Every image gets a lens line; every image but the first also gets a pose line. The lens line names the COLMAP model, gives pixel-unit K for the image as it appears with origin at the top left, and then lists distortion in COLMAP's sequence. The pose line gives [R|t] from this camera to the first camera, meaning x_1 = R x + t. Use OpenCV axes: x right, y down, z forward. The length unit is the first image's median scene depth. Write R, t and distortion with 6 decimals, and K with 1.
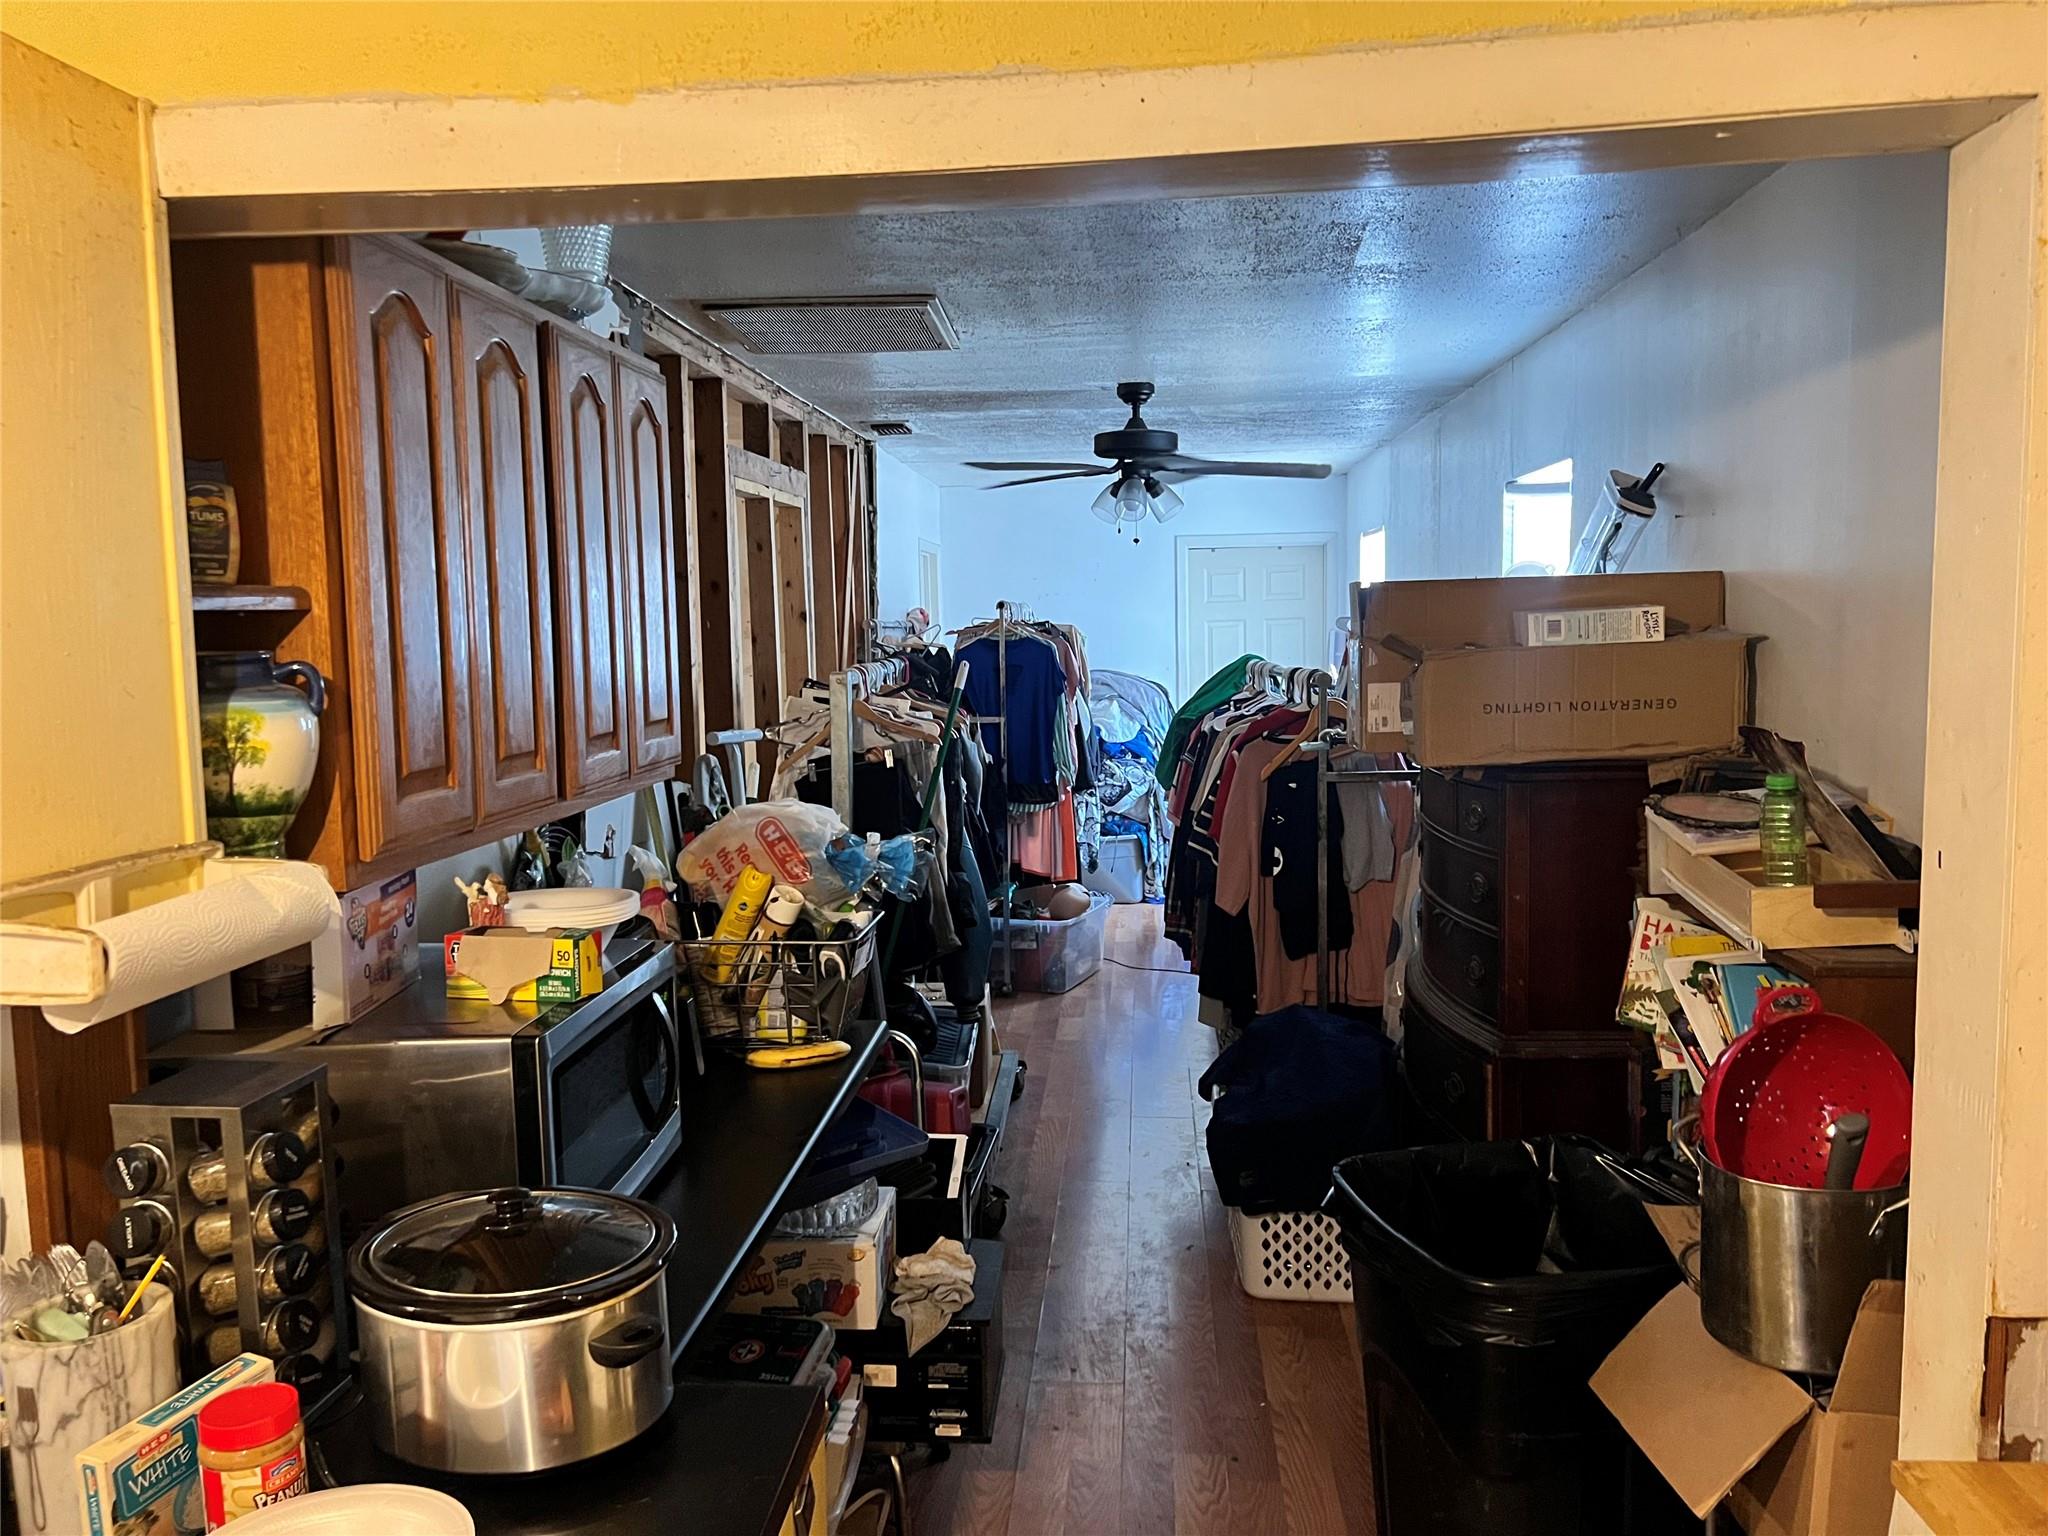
lens RADIAL K [[1532.7, 0, 1030.2], [0, 1532.7, 779.2], [0, 0, 1]] dist [0.052217, -0.062714]
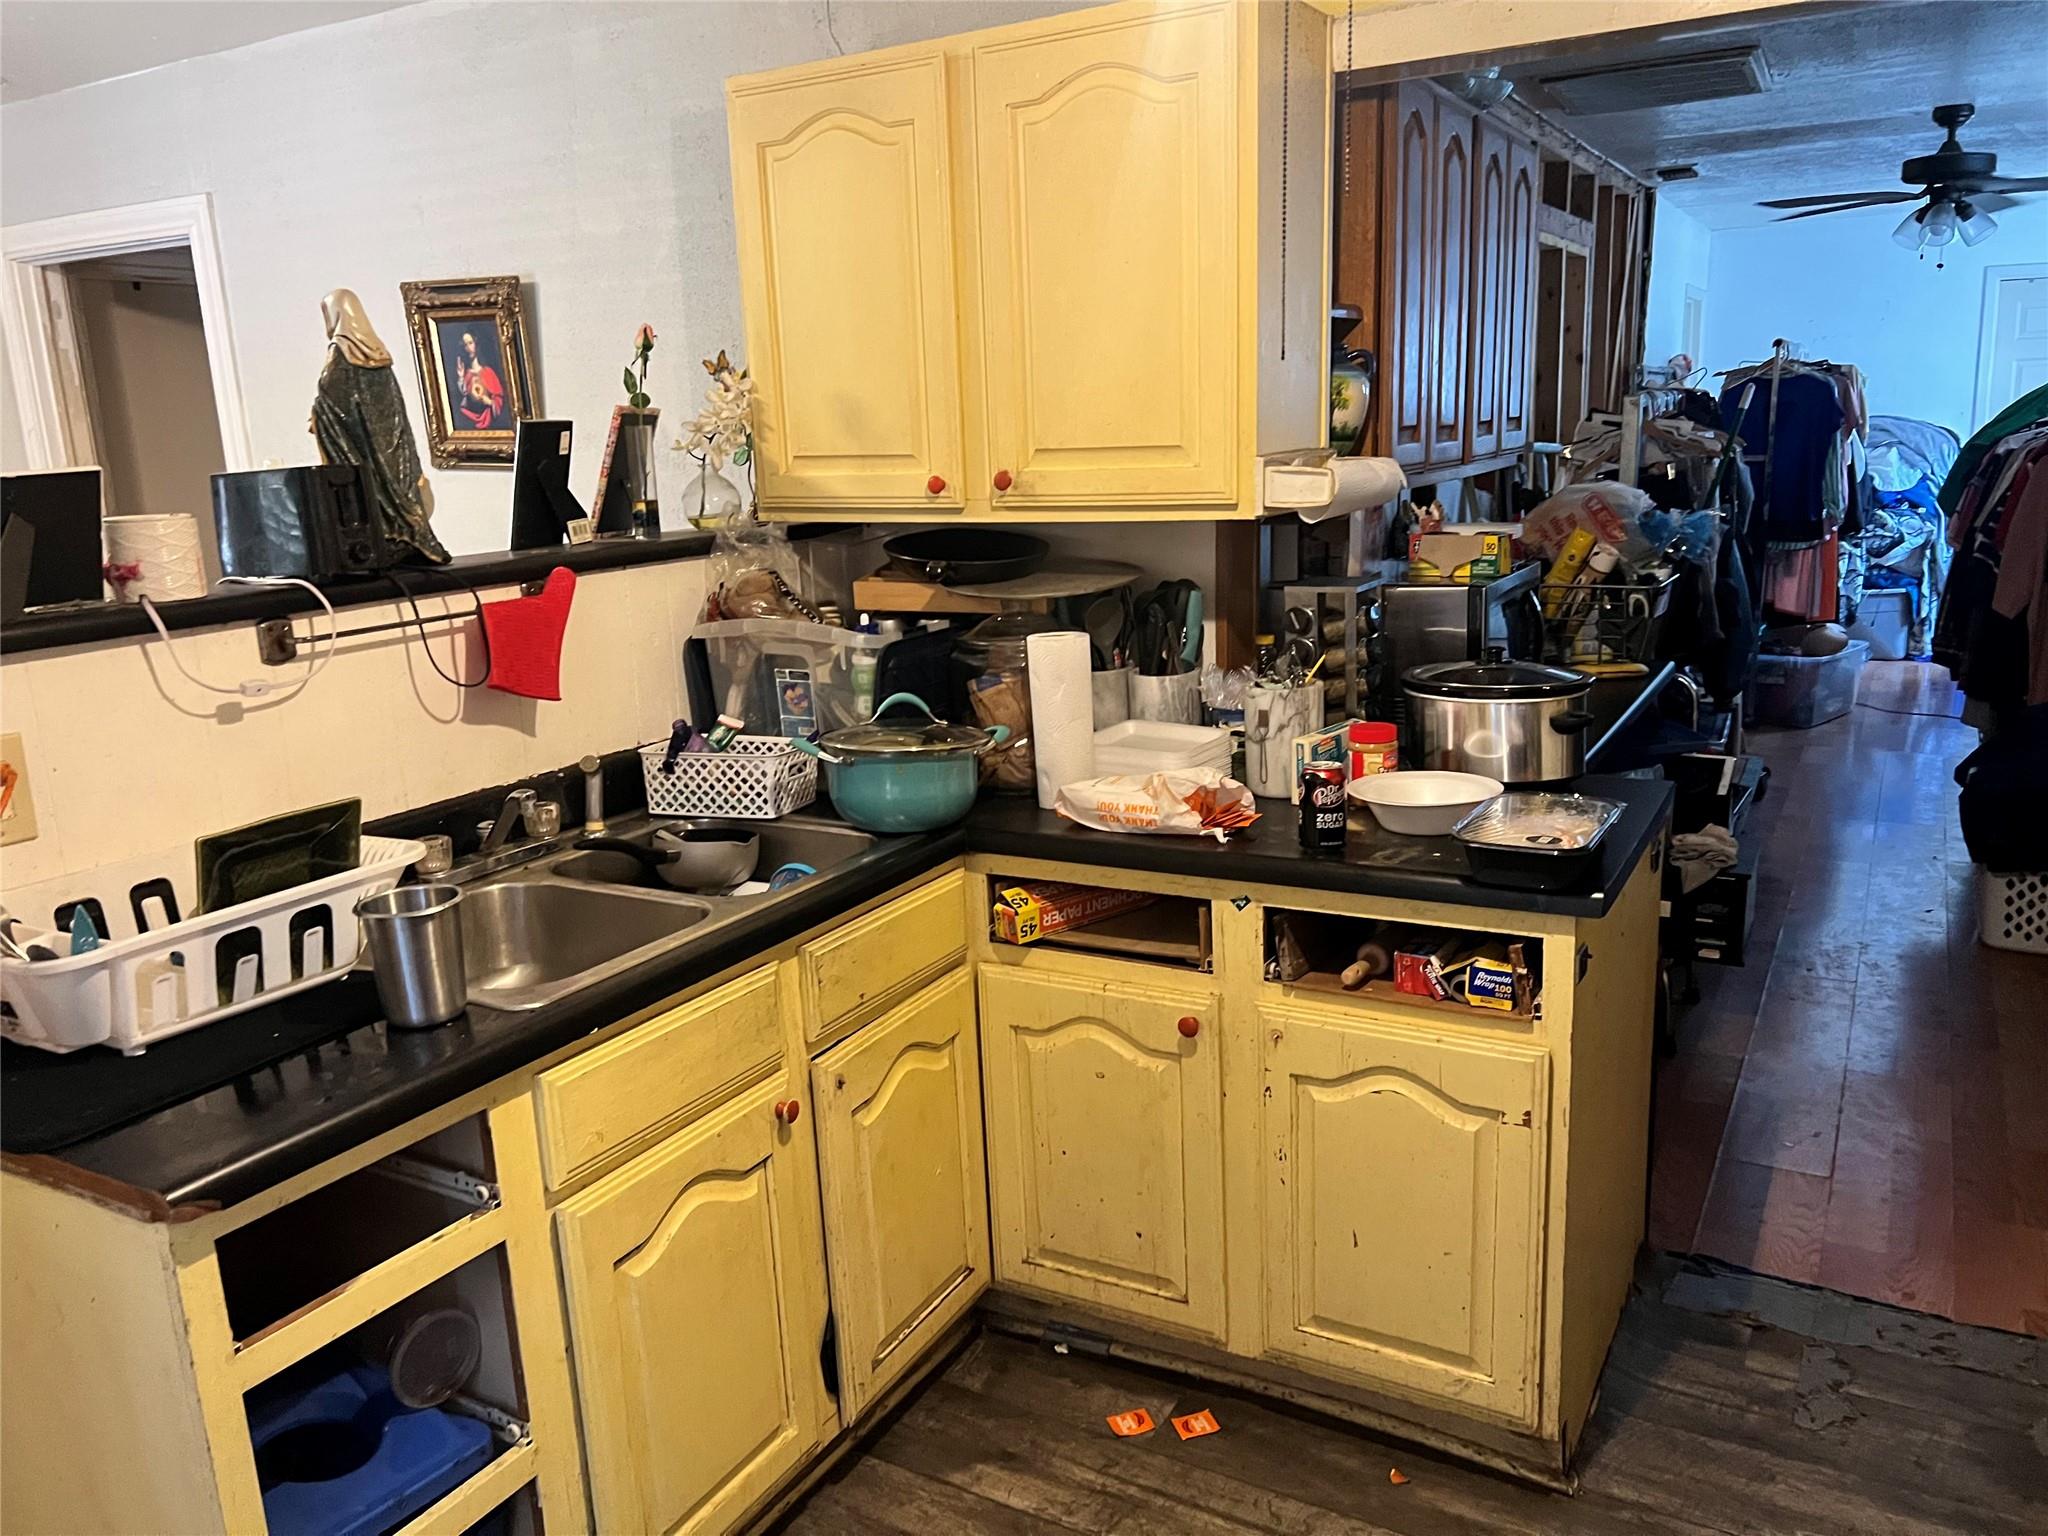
lens RADIAL K [[1532.7, 0, 1010.0], [0, 1532.7, 782.8], [0, 0, 1]] dist [0.052217, -0.062714]
pose [[0.900394, 0.079742, -0.427705, -0.024228], [-0.019965, 0.989598, 0.142472, 0.062104], [0.434617, -0.119741, 0.892620, -0.283121]]
